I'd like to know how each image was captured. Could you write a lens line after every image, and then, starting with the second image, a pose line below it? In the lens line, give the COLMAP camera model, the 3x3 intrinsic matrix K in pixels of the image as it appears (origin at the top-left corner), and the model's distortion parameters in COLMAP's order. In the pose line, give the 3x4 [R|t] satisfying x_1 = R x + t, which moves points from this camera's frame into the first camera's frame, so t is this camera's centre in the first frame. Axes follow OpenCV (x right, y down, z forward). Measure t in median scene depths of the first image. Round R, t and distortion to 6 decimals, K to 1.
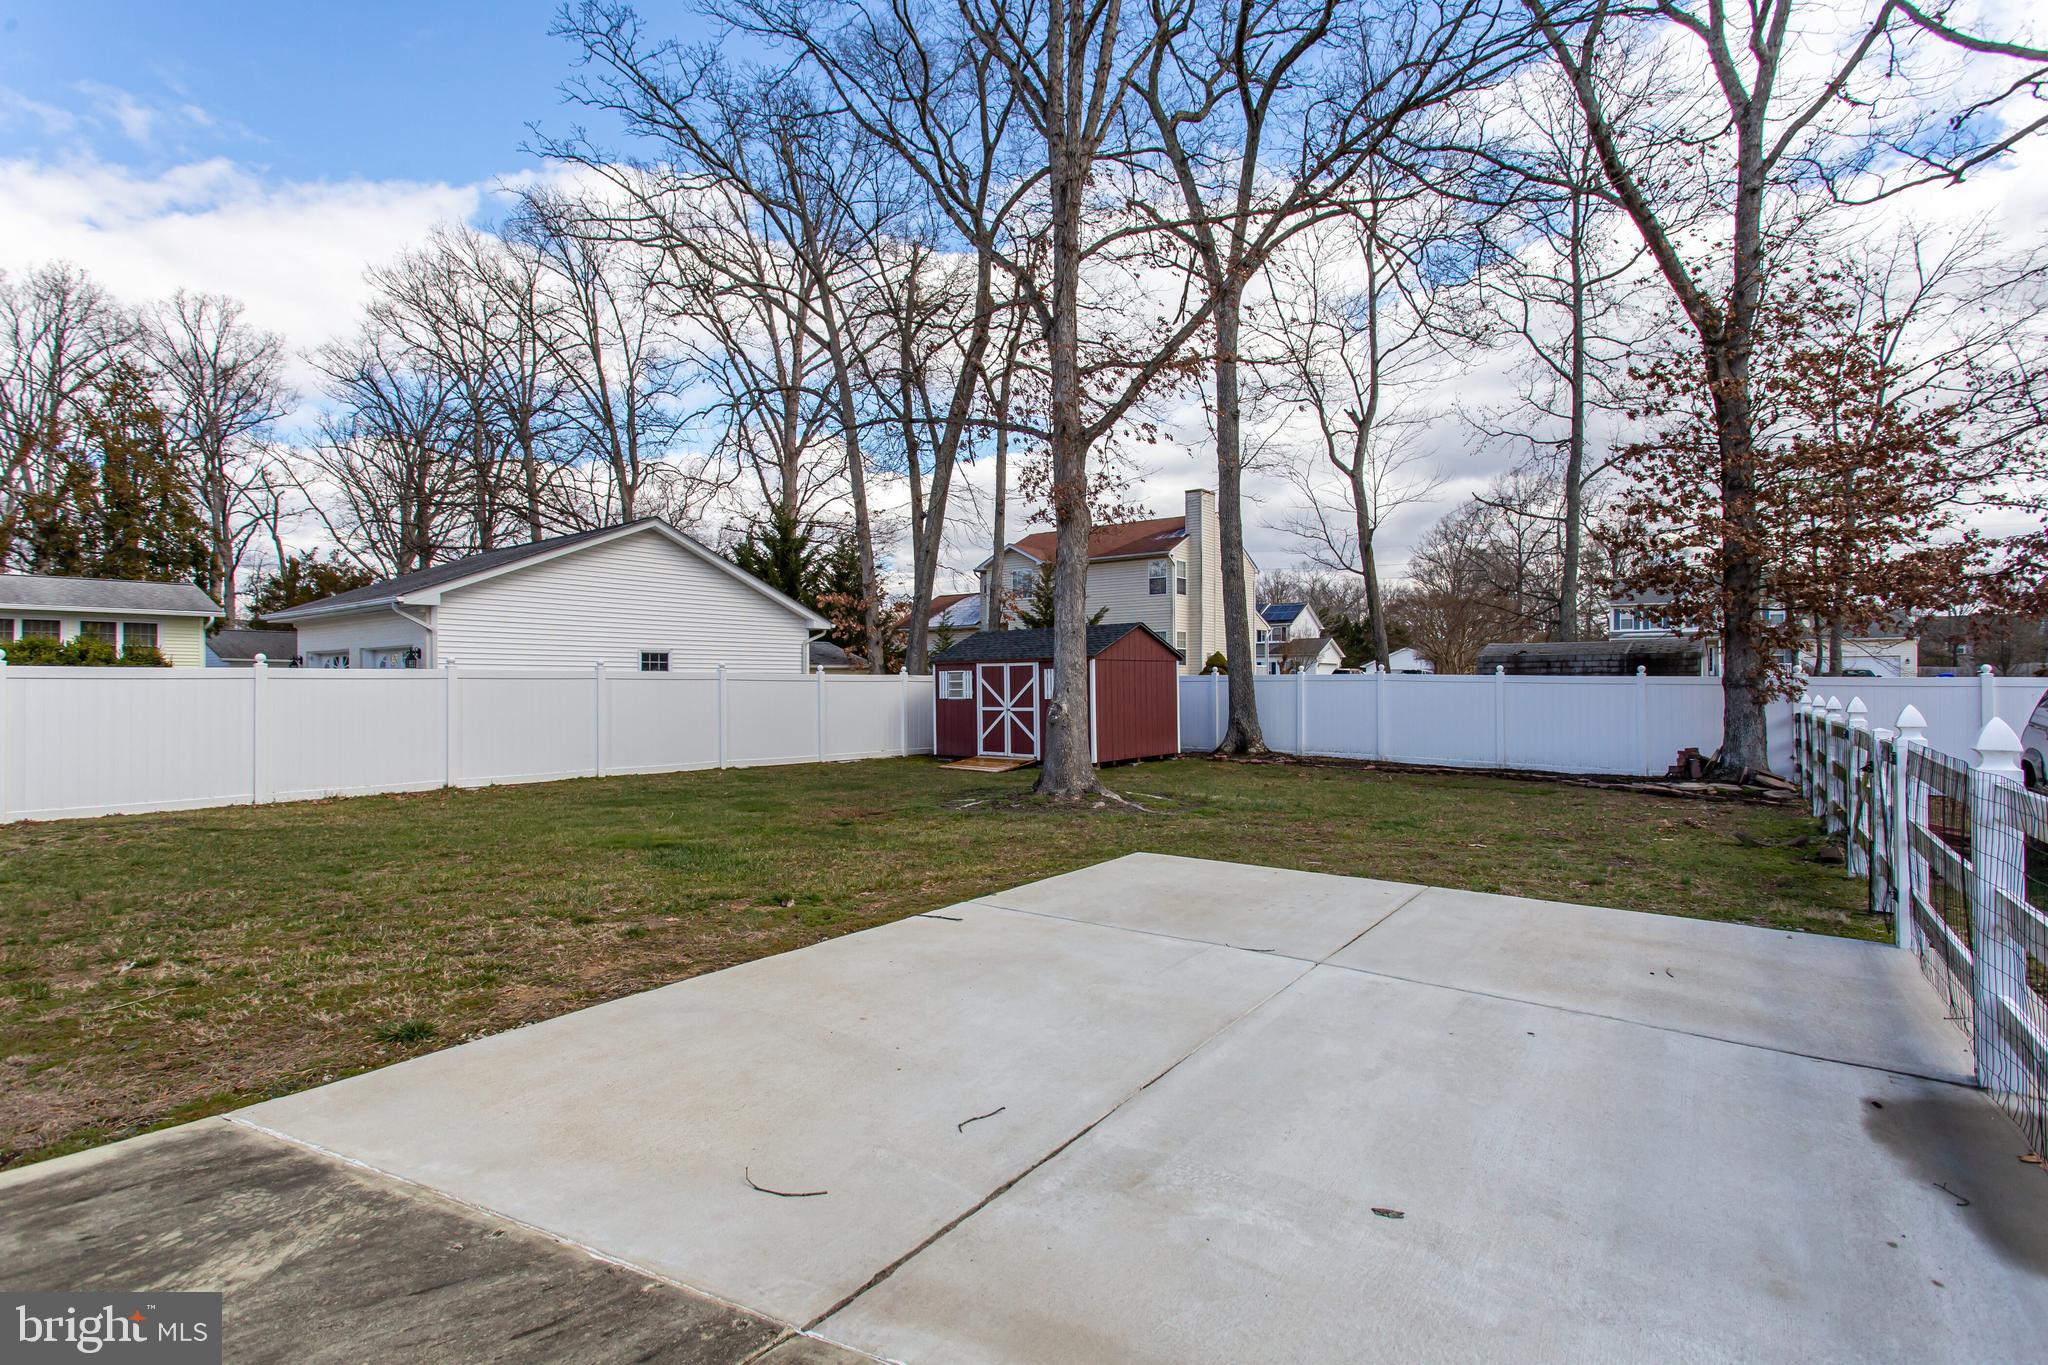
lens RADIAL K [[1004.1, 0, 1031.4], [0, 1004.1, 680.5], [0, 0, 1]] dist [0.002539, 0.003610]
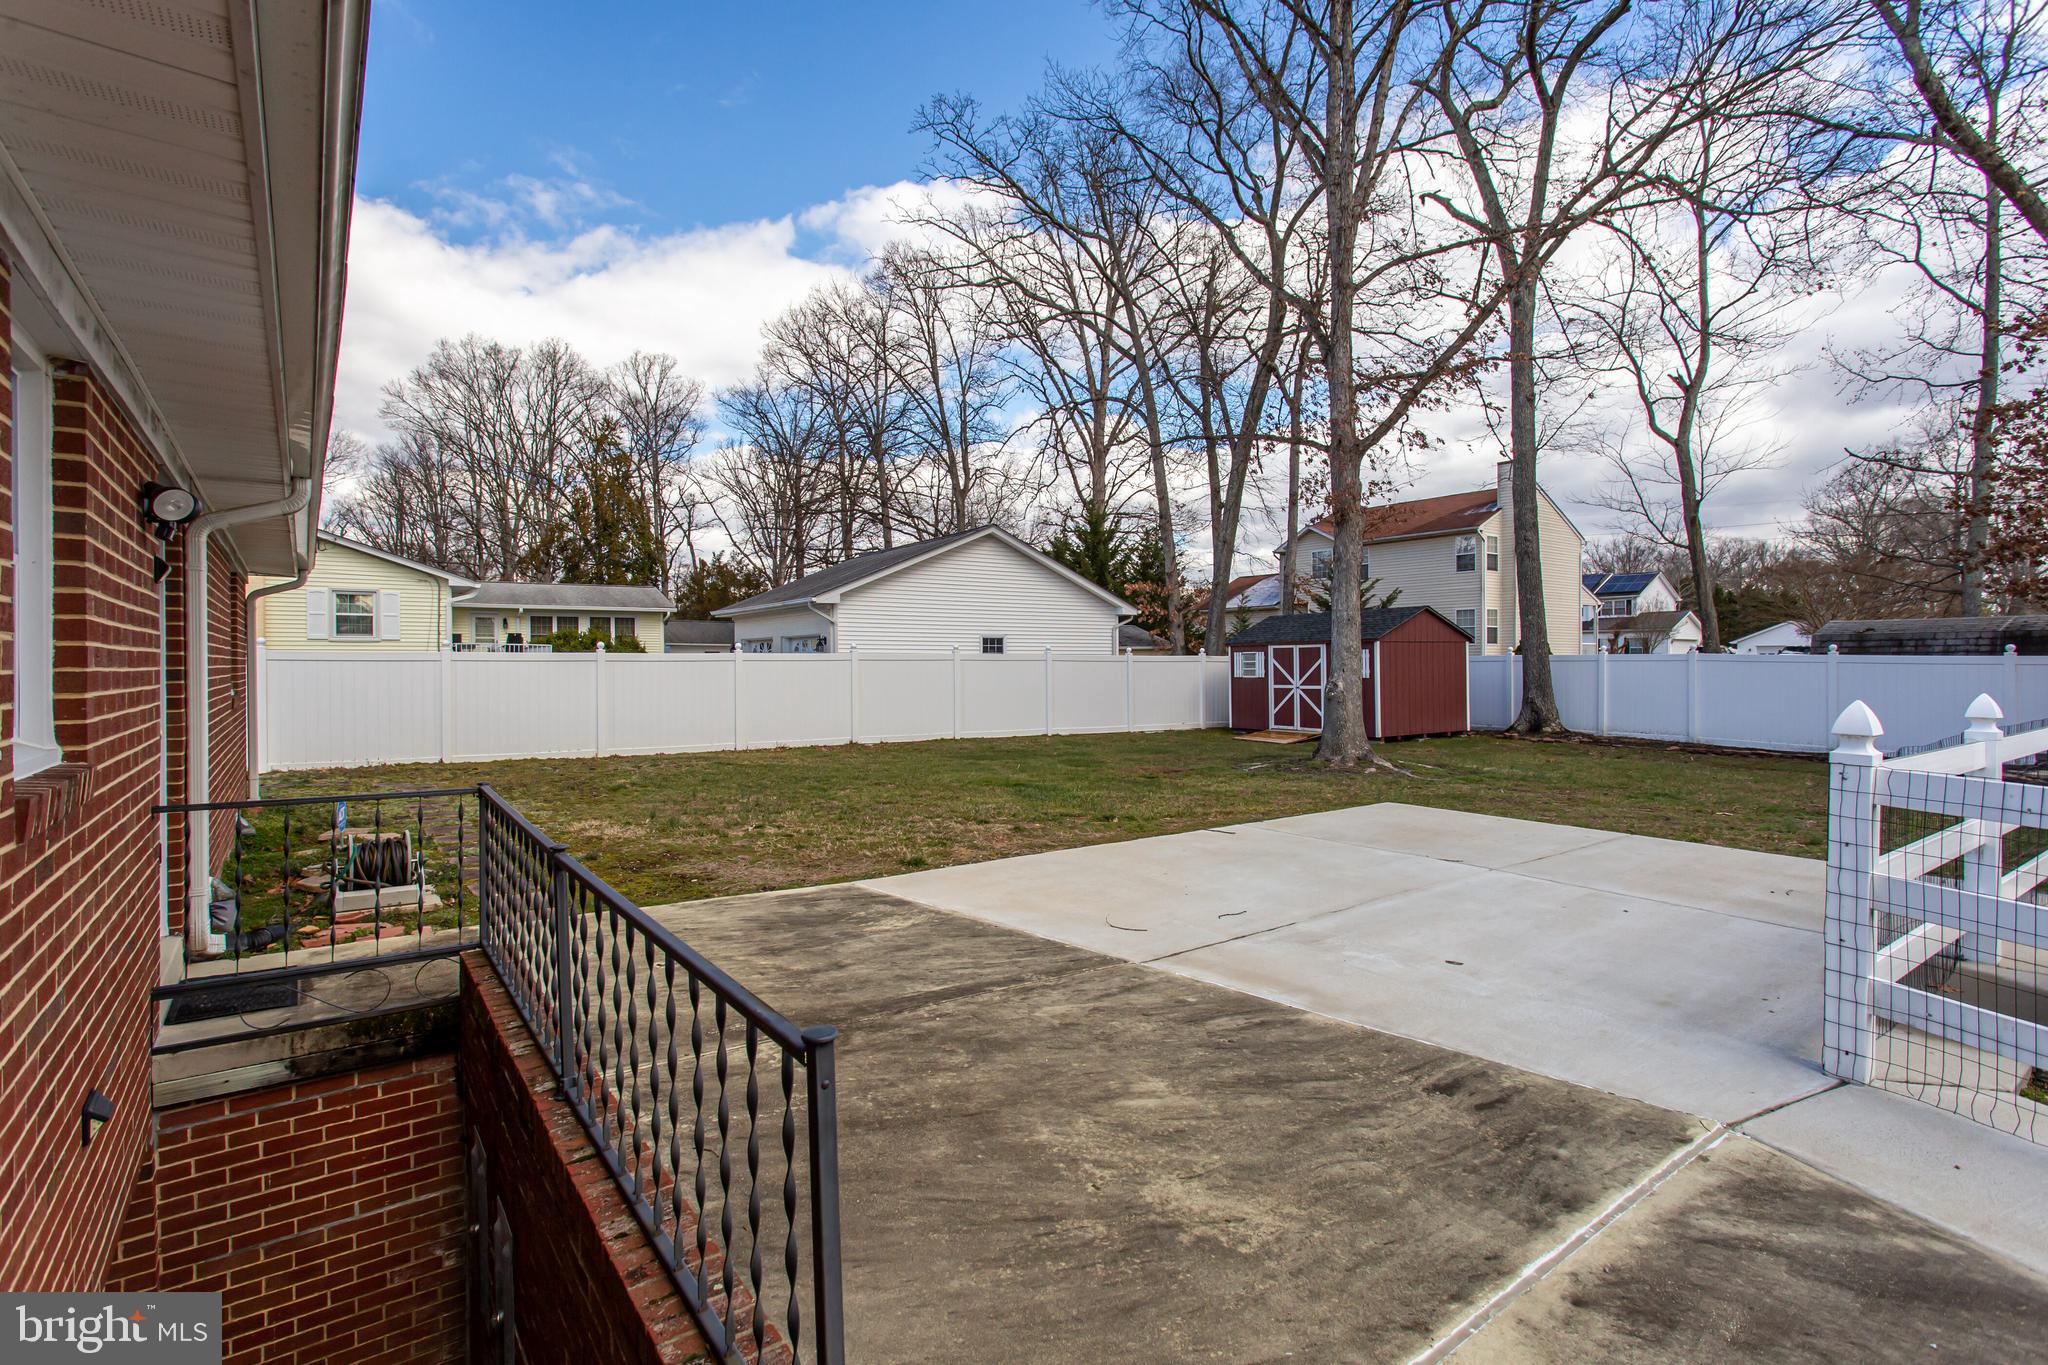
lens RADIAL K [[1004.1, 0, 1038.7], [0, 1004.1, 657.1], [0, 0, 1]] dist [0.002539, 0.003610]
pose [[0.957749, -0.001558, -0.287602, 0.018762], [0.001116, 0.999998, -0.001702, -0.002112], [0.287604, 0.001309, 0.957749, -0.111426]]
